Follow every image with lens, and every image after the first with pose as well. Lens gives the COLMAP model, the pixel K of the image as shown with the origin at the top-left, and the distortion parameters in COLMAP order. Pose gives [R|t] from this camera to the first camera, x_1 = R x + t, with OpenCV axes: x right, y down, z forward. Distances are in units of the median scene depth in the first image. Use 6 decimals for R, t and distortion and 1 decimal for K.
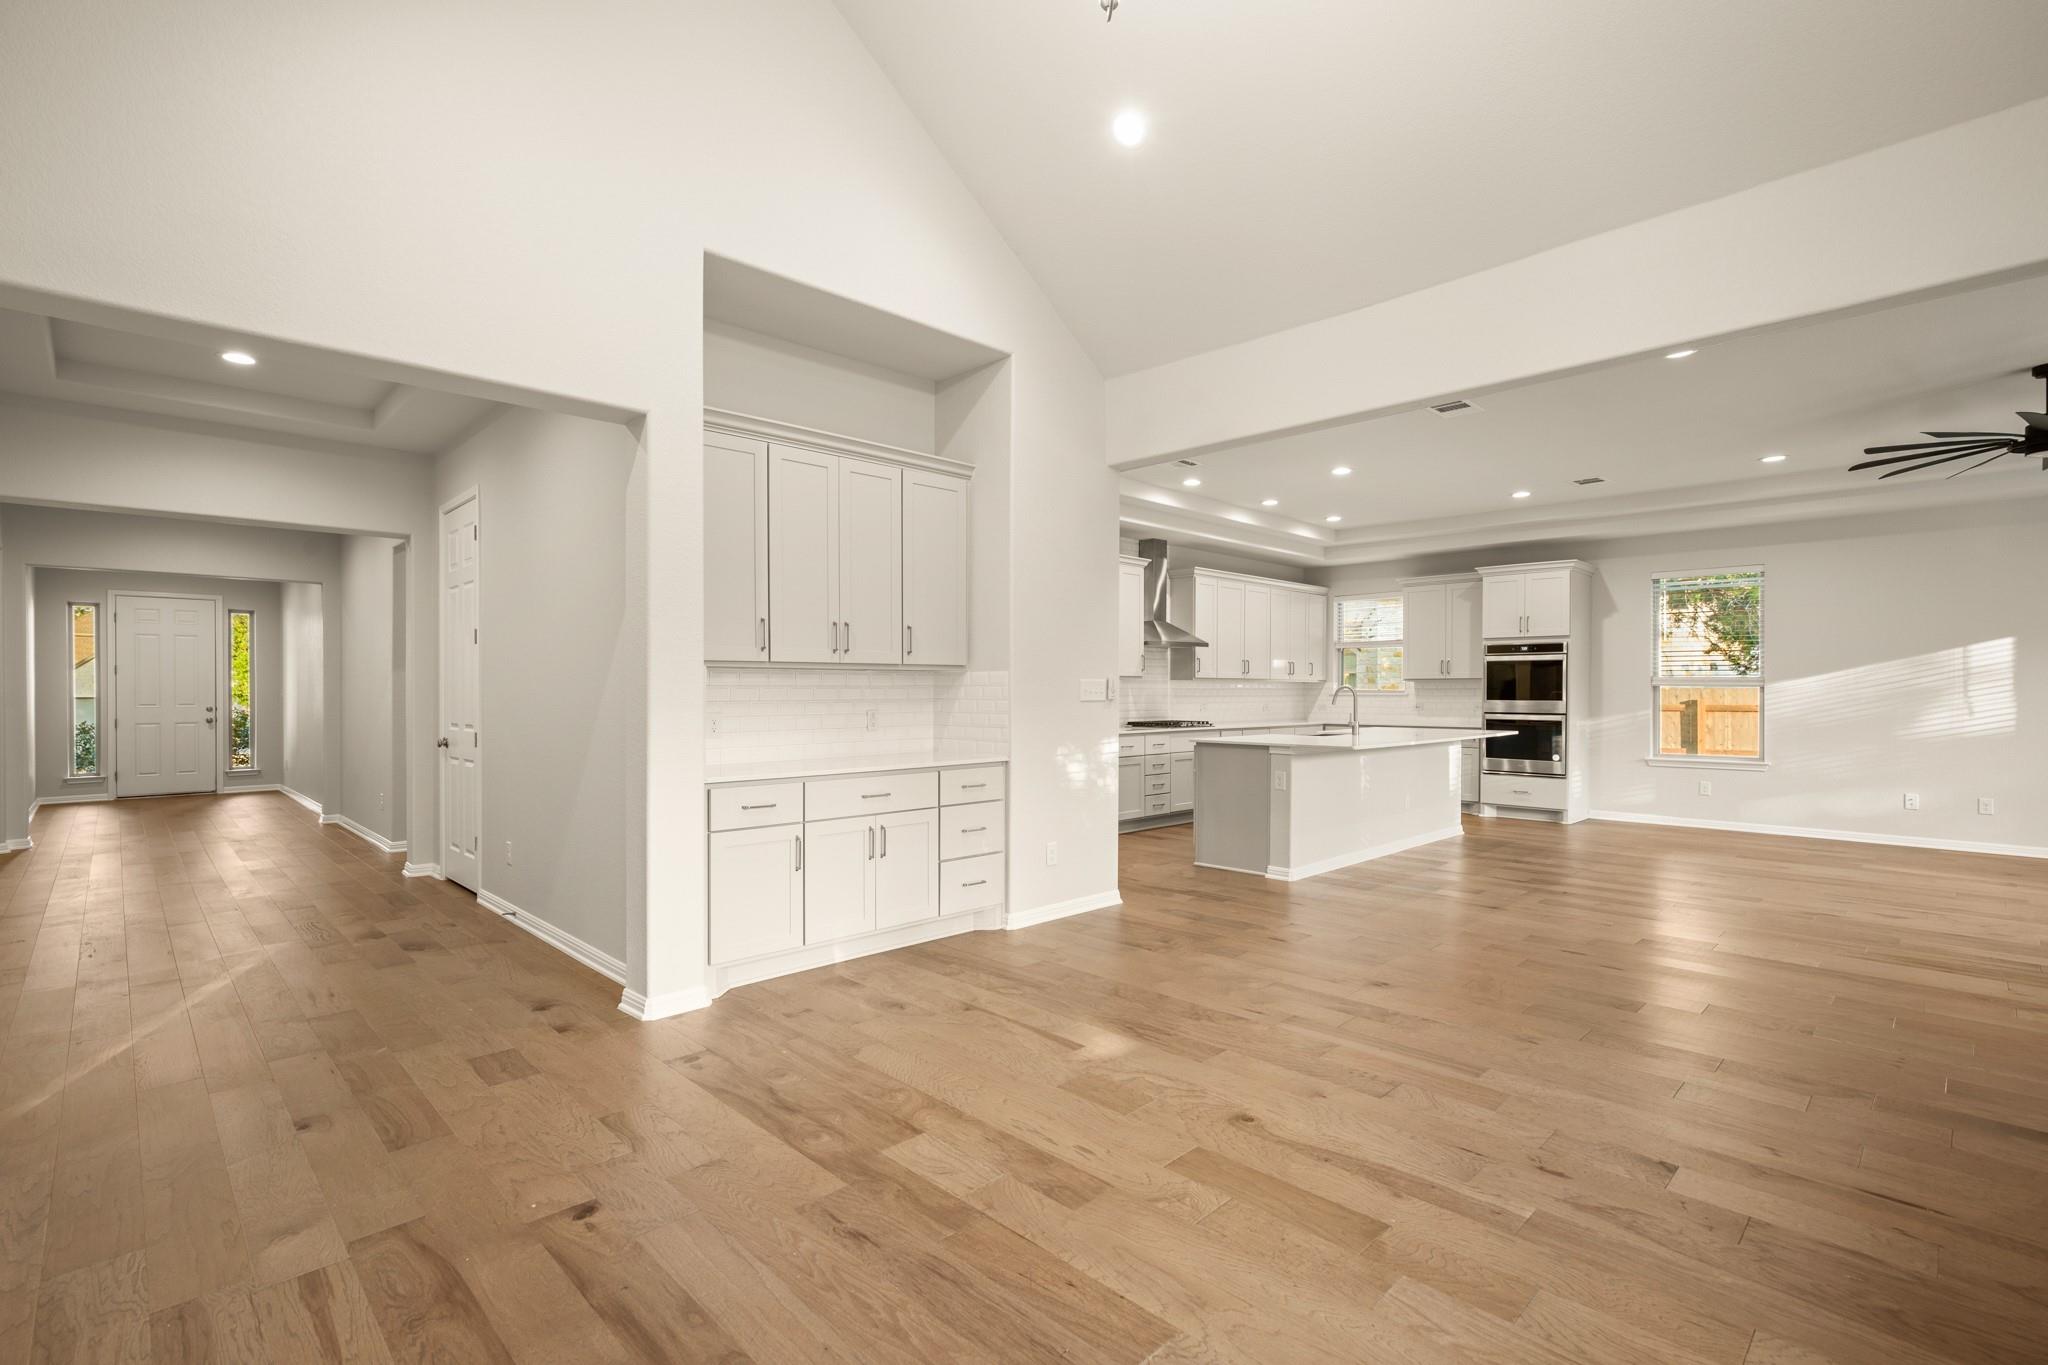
lens RADIAL K [[925.0, 0, 1025.7], [0, 925.0, 699.7], [0, 0, 1]] dist [-0.002410, 0.000193]
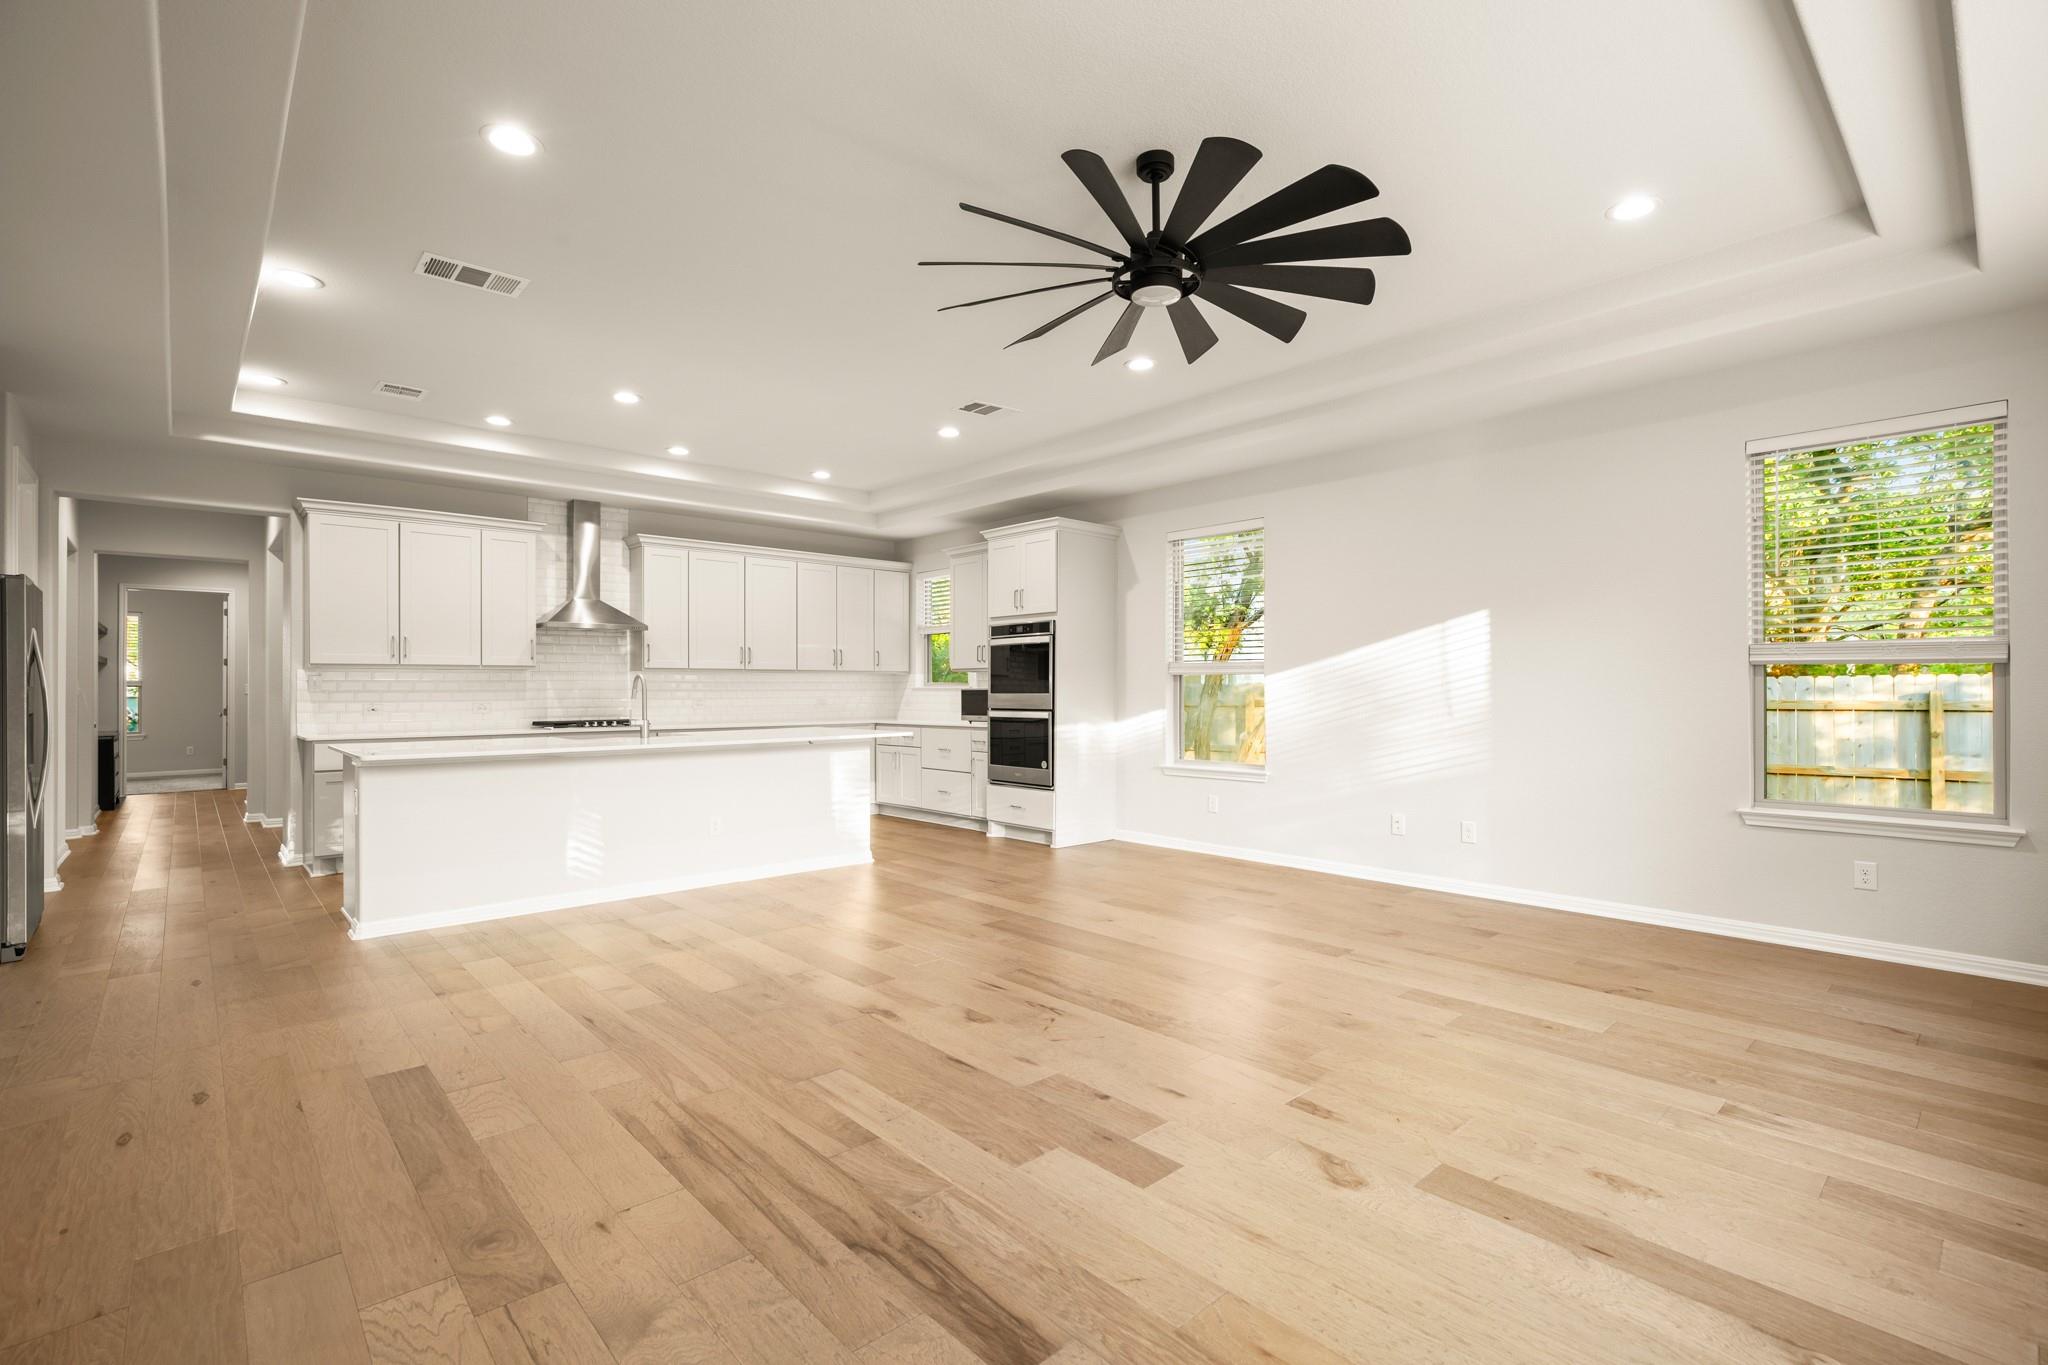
lens RADIAL K [[915.1, 0, 1010.4], [0, 915.1, 691.8], [0, 0, 1]] dist [-0.002260, 0.000239]
pose [[0.998872, -0.003261, -0.047377, 0.553782], [0.002915, 0.999969, -0.007380, 0.004959], [0.047400, 0.007234, 0.998850, 0.197472]]
